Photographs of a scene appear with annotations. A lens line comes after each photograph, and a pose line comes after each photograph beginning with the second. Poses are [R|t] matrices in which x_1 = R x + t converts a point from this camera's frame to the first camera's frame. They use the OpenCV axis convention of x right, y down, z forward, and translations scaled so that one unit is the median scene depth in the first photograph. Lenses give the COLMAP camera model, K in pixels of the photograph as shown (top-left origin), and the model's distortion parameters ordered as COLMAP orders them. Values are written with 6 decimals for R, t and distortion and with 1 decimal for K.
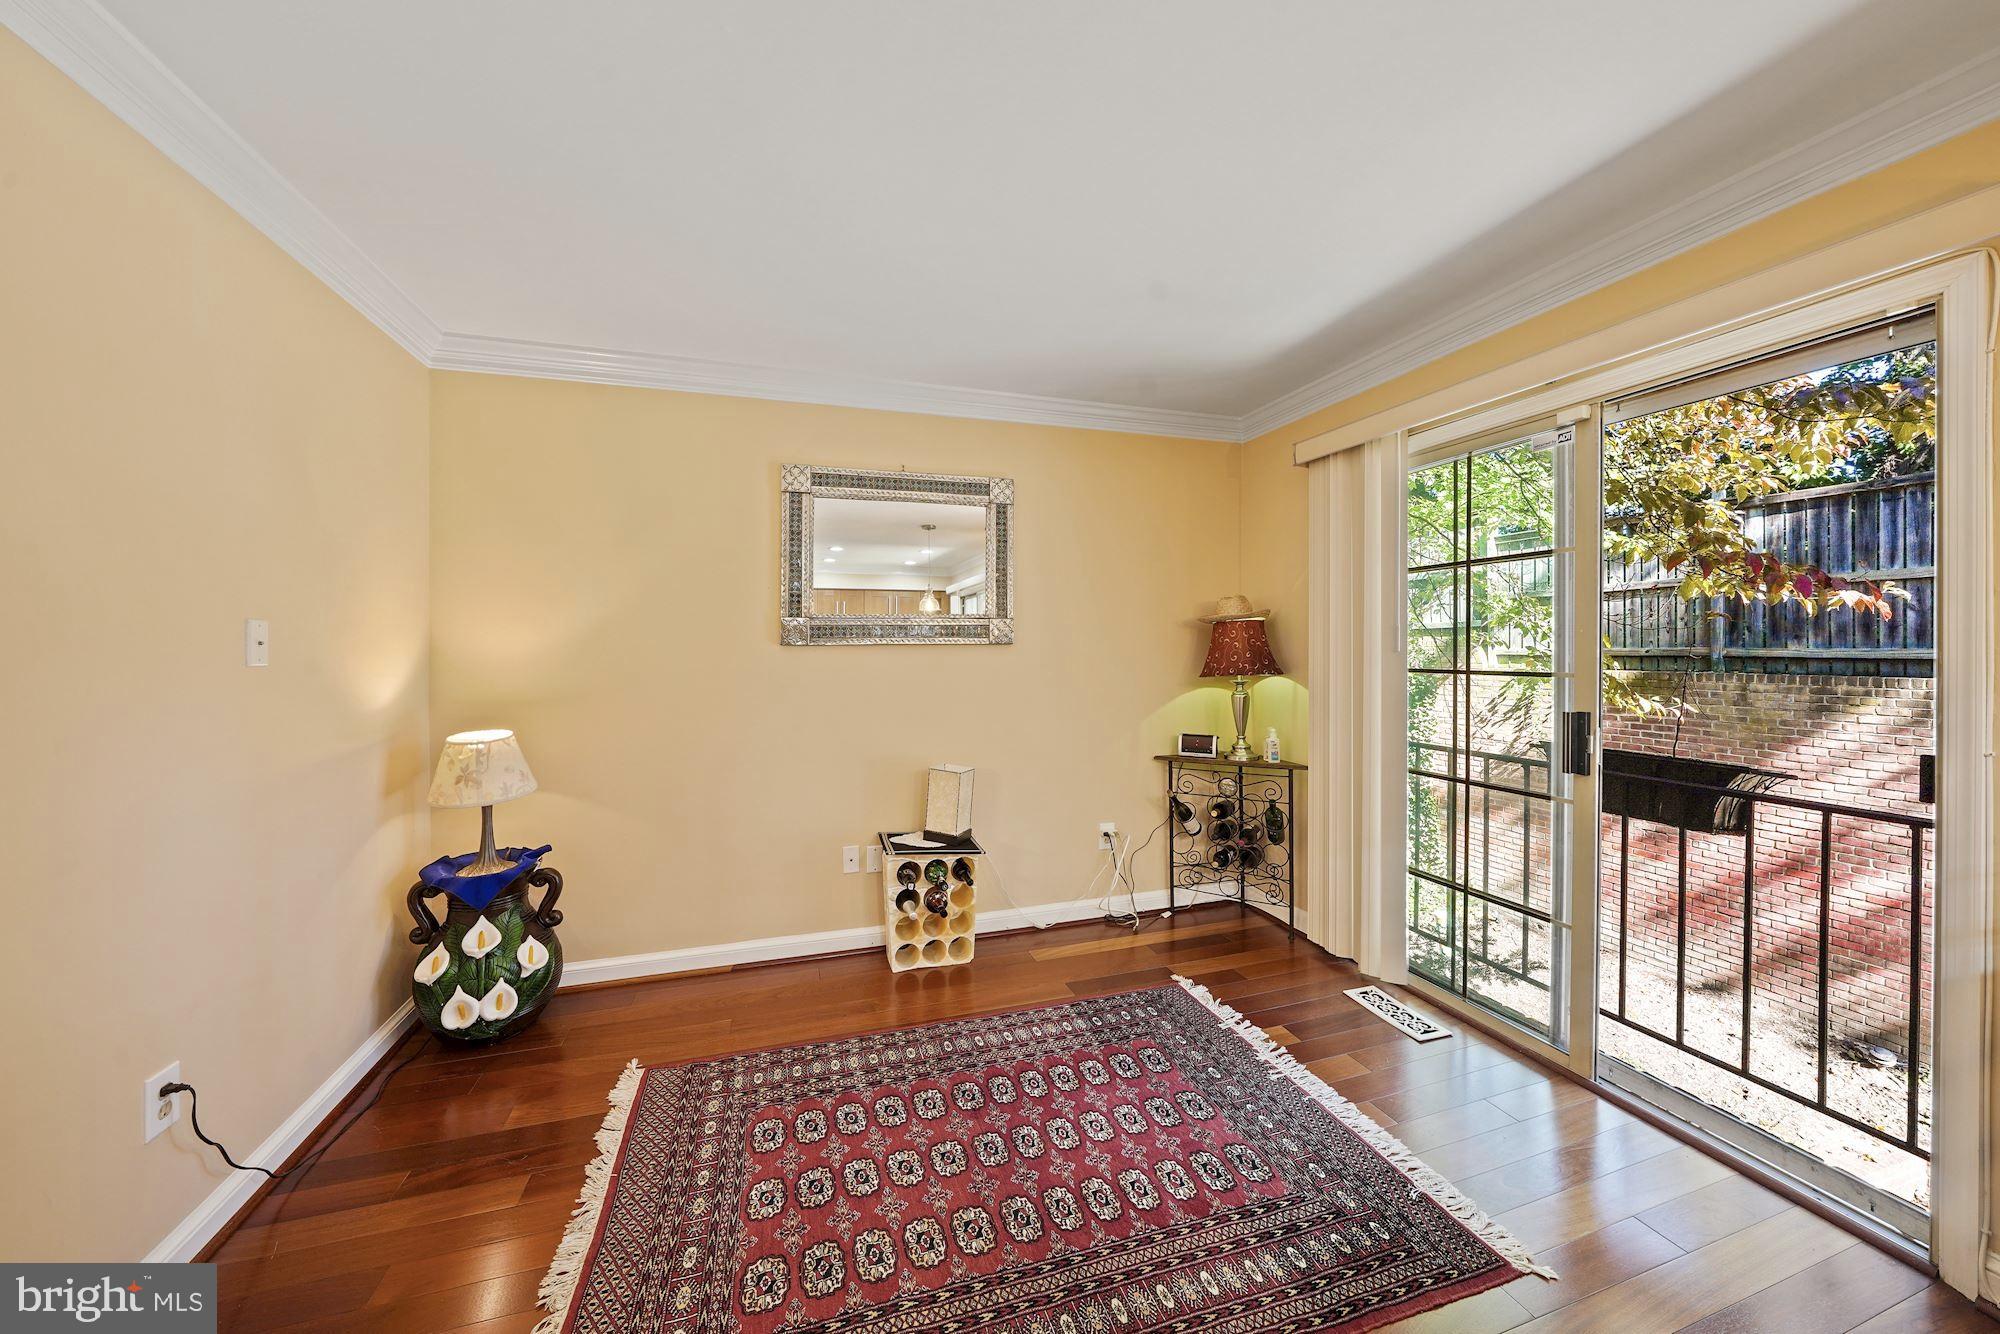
lens RADIAL K [[694.3, 0, 997.3], [0, 694.3, 646.1], [0, 0, 1]] dist [-0.014072, 0.000054]
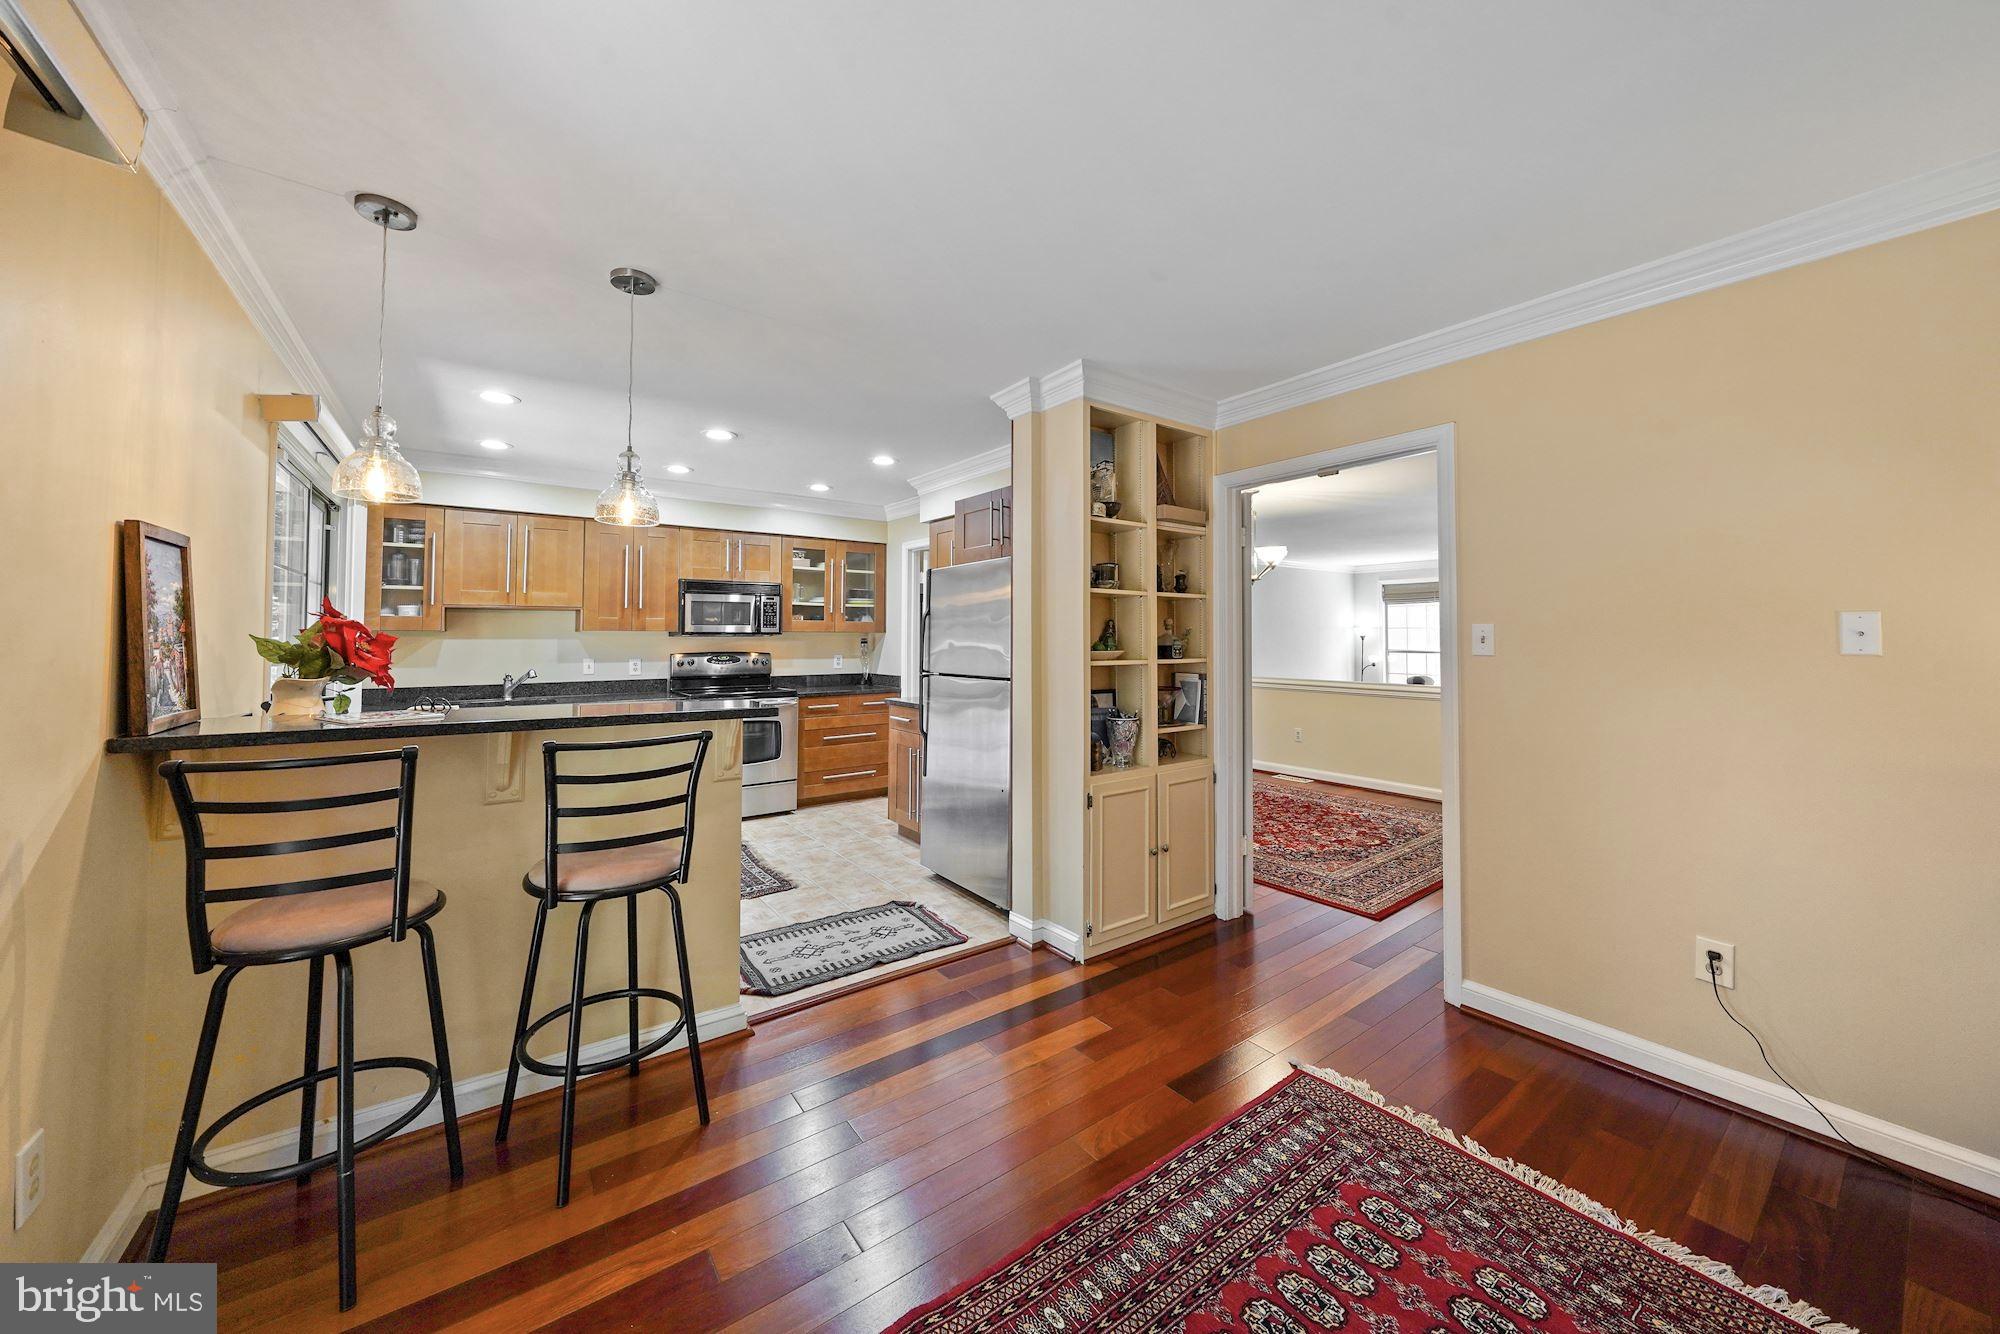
lens RADIAL K [[710.7, 0, 994.2], [0, 710.7, 614.5], [0, 0, 1]] dist [-0.002468, -0.000071]
pose [[-0.947222, -0.007155, -0.320499, 0.318872], [0.003074, 0.999502, -0.031399, -0.002066], [0.320564, -0.030727, -0.946728, 0.953726]]
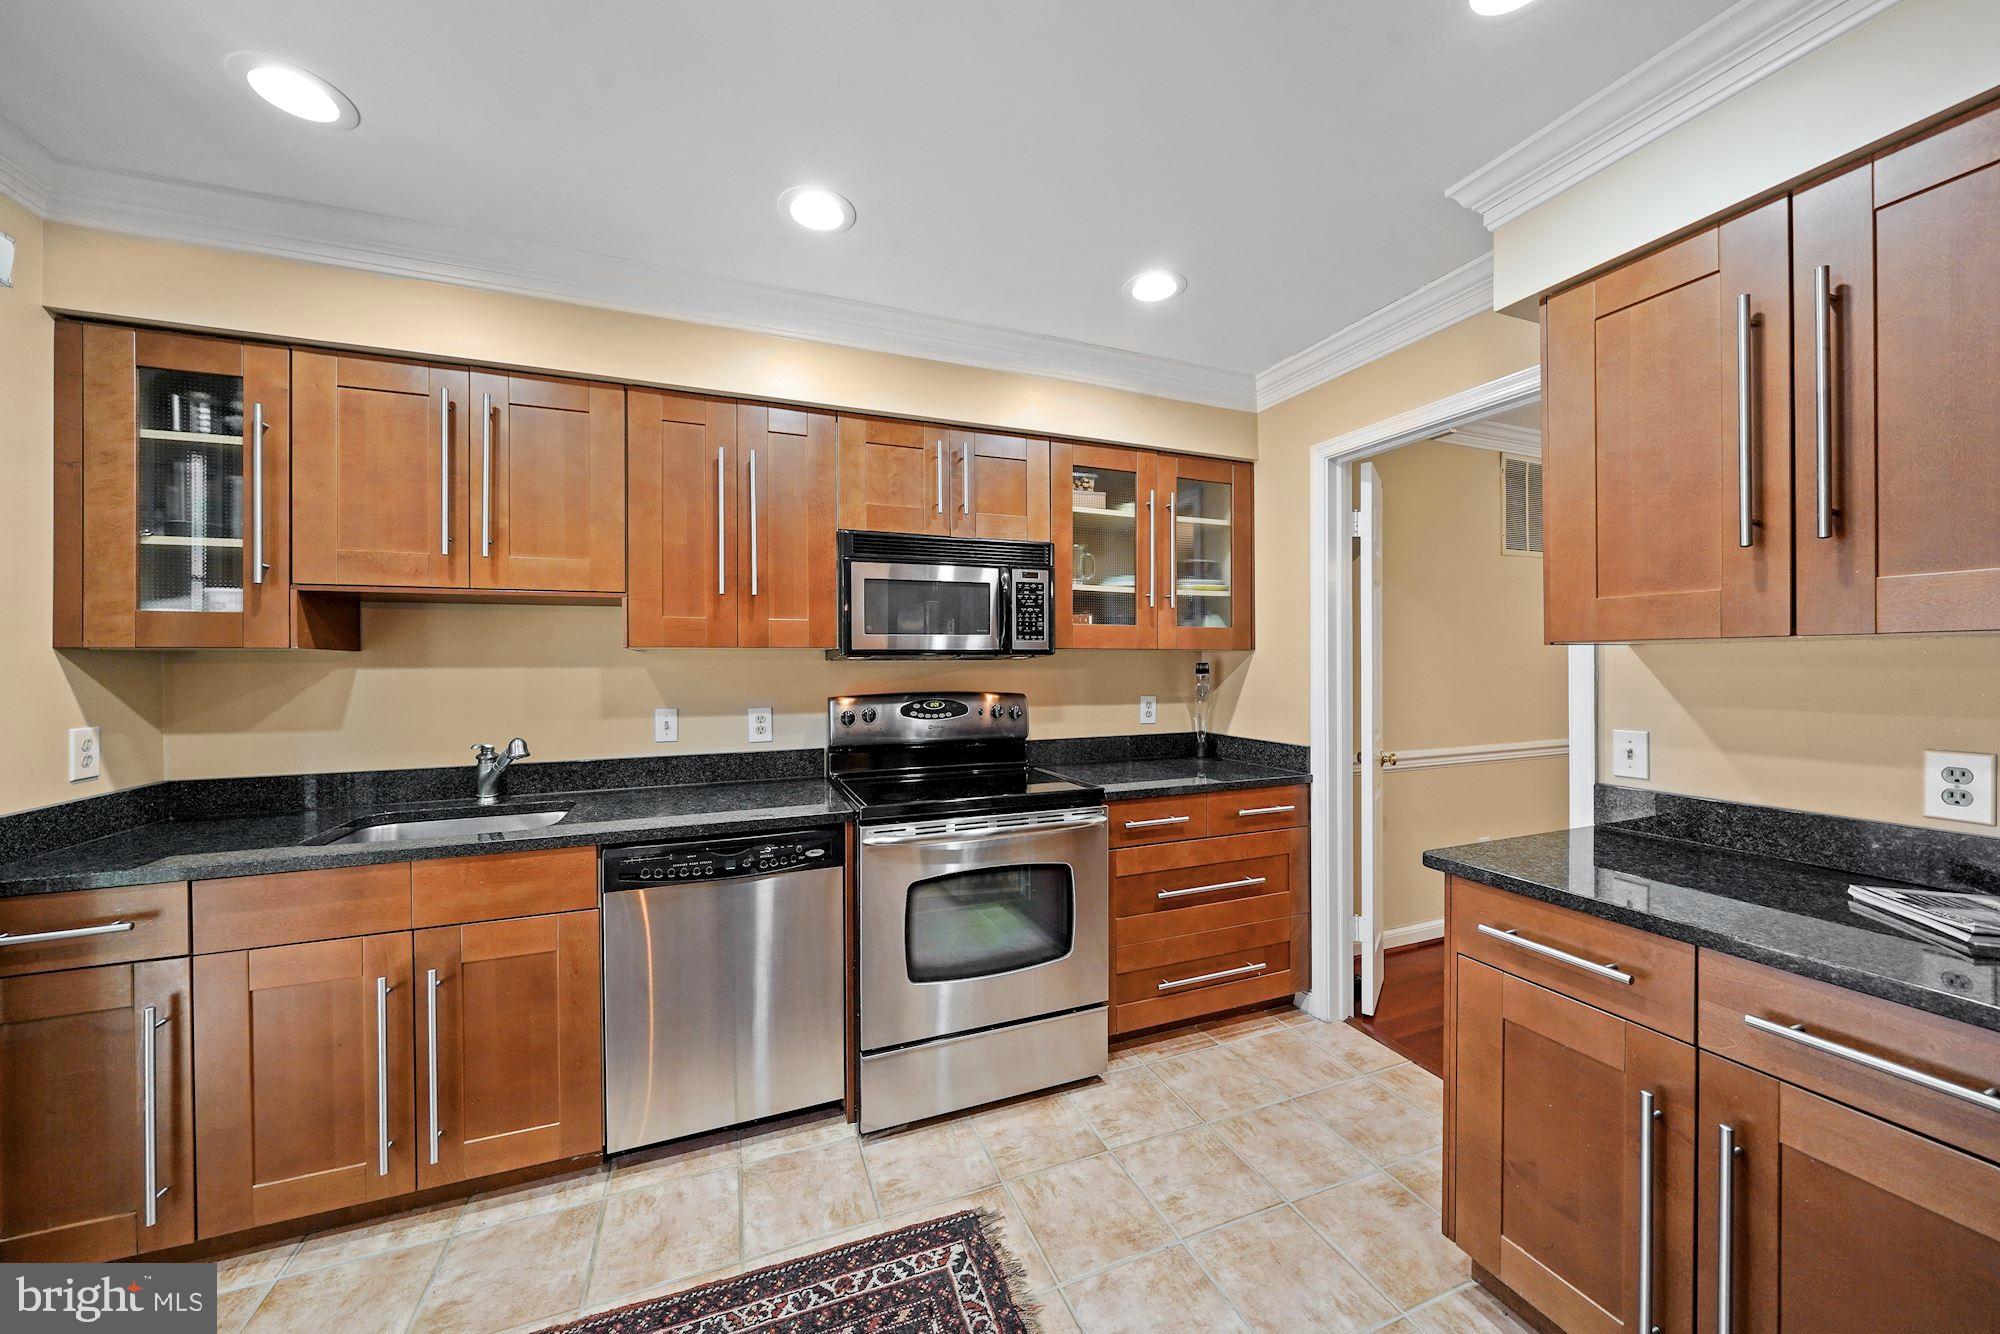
lens RADIAL K [[694.4, 0, 990.7], [0, 694.4, 662.8], [0, 0, 1]] dist [-0.006339, 0.000066]
pose [[-0.998019, 0.007533, -0.062458, 0.379864], [0.007428, 0.999971, 0.001911, -0.002578], [0.062471, 0.001443, -0.998046, -0.244139]]
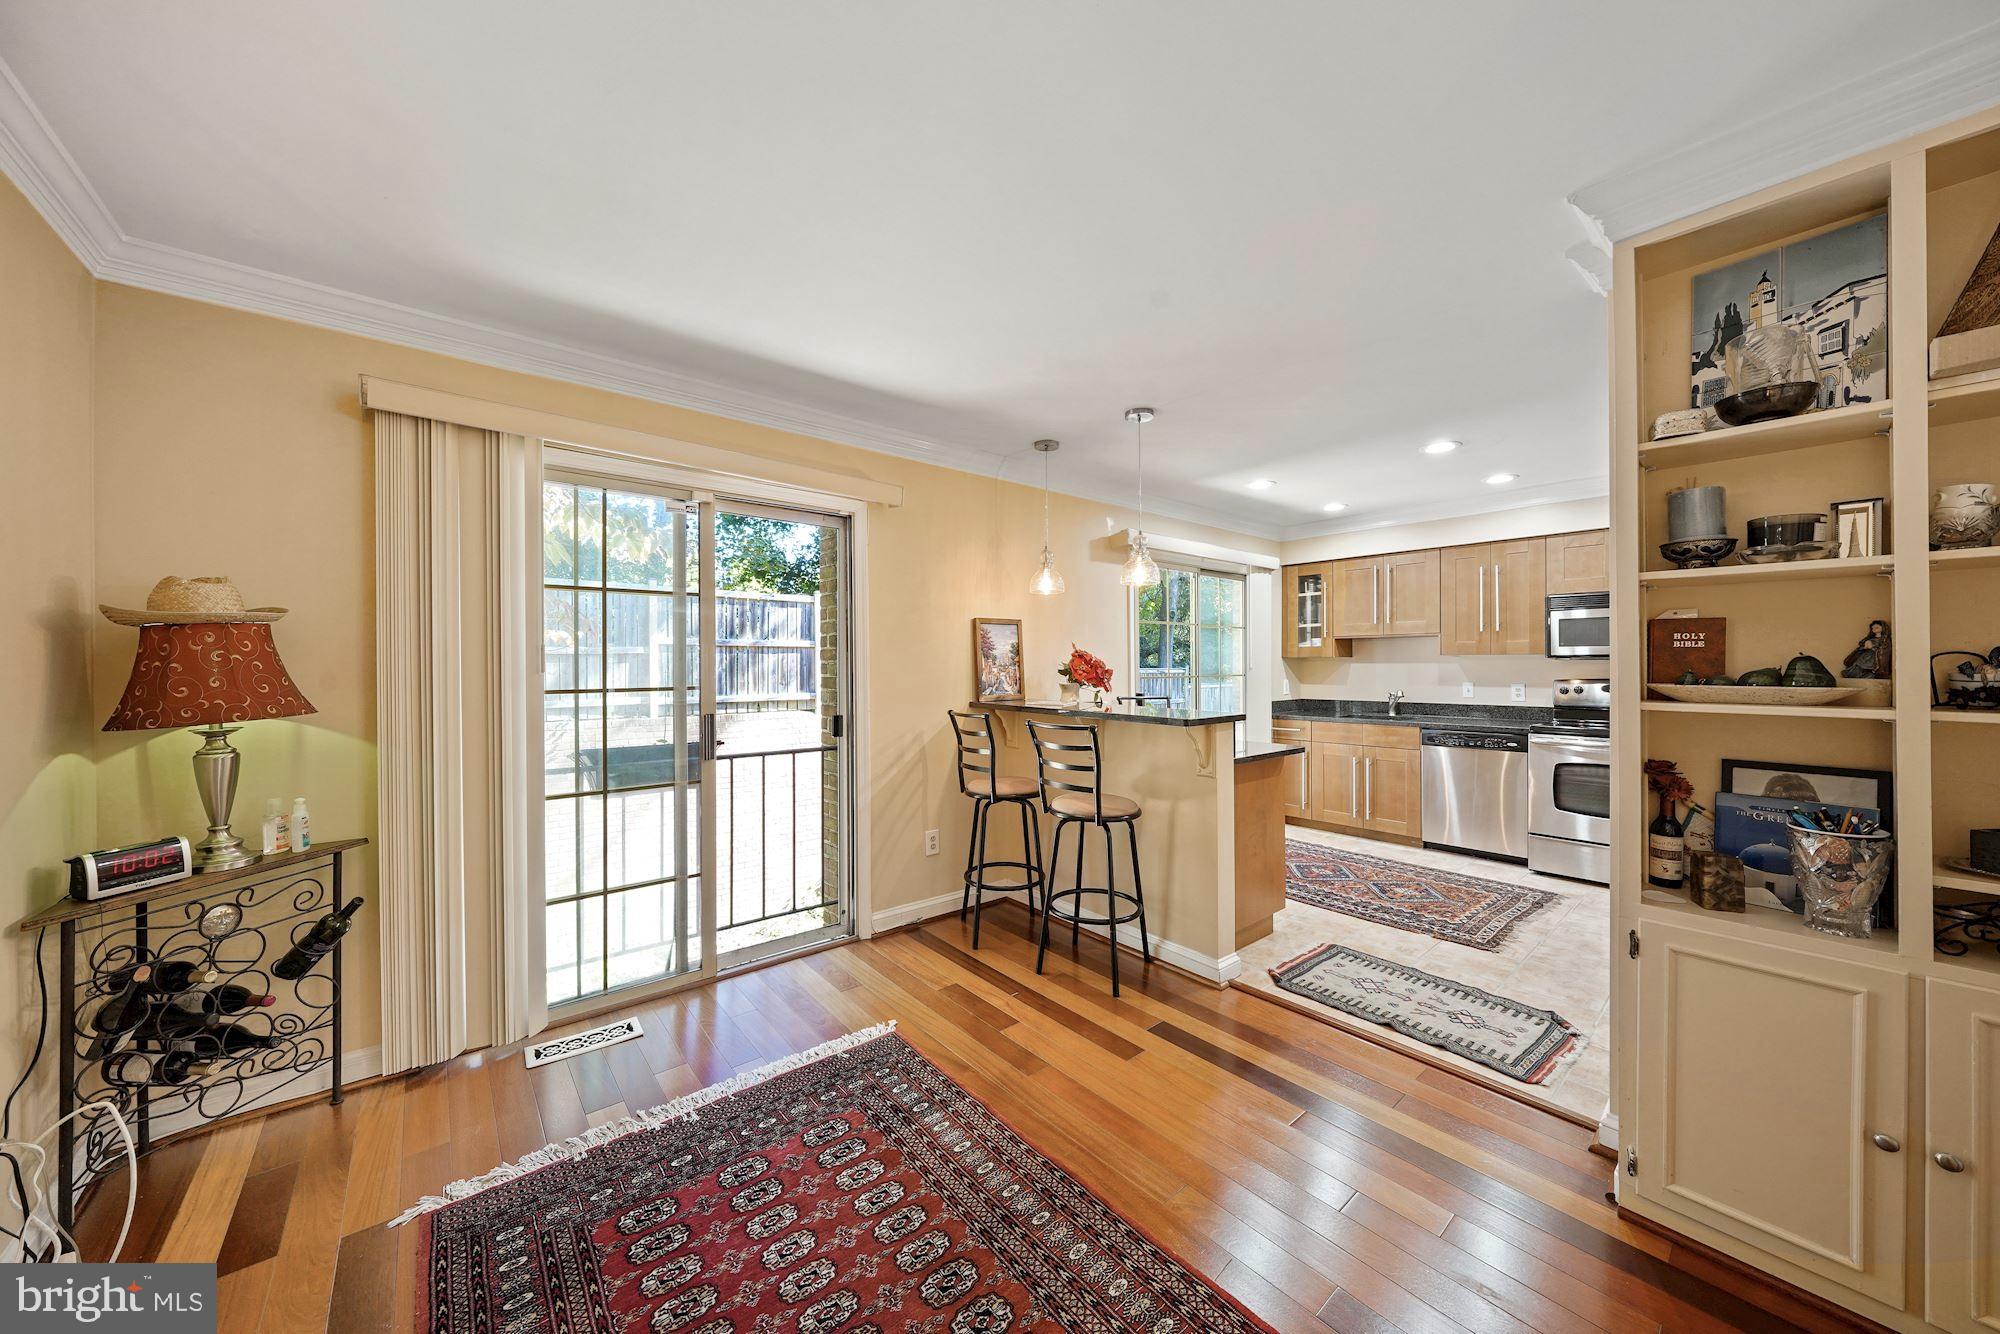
lens RADIAL K [[686.1, 0, 994.9], [0, 686.1, 666.5], [0, 0, 1]] dist [-0.008097, 0.000016]
pose [[-0.377044, 0.001014, 0.926195, -0.469708], [0.005250, 0.999986, 0.001043, 0.000824], [-0.926180, 0.005256, -0.377044, 0.719103]]
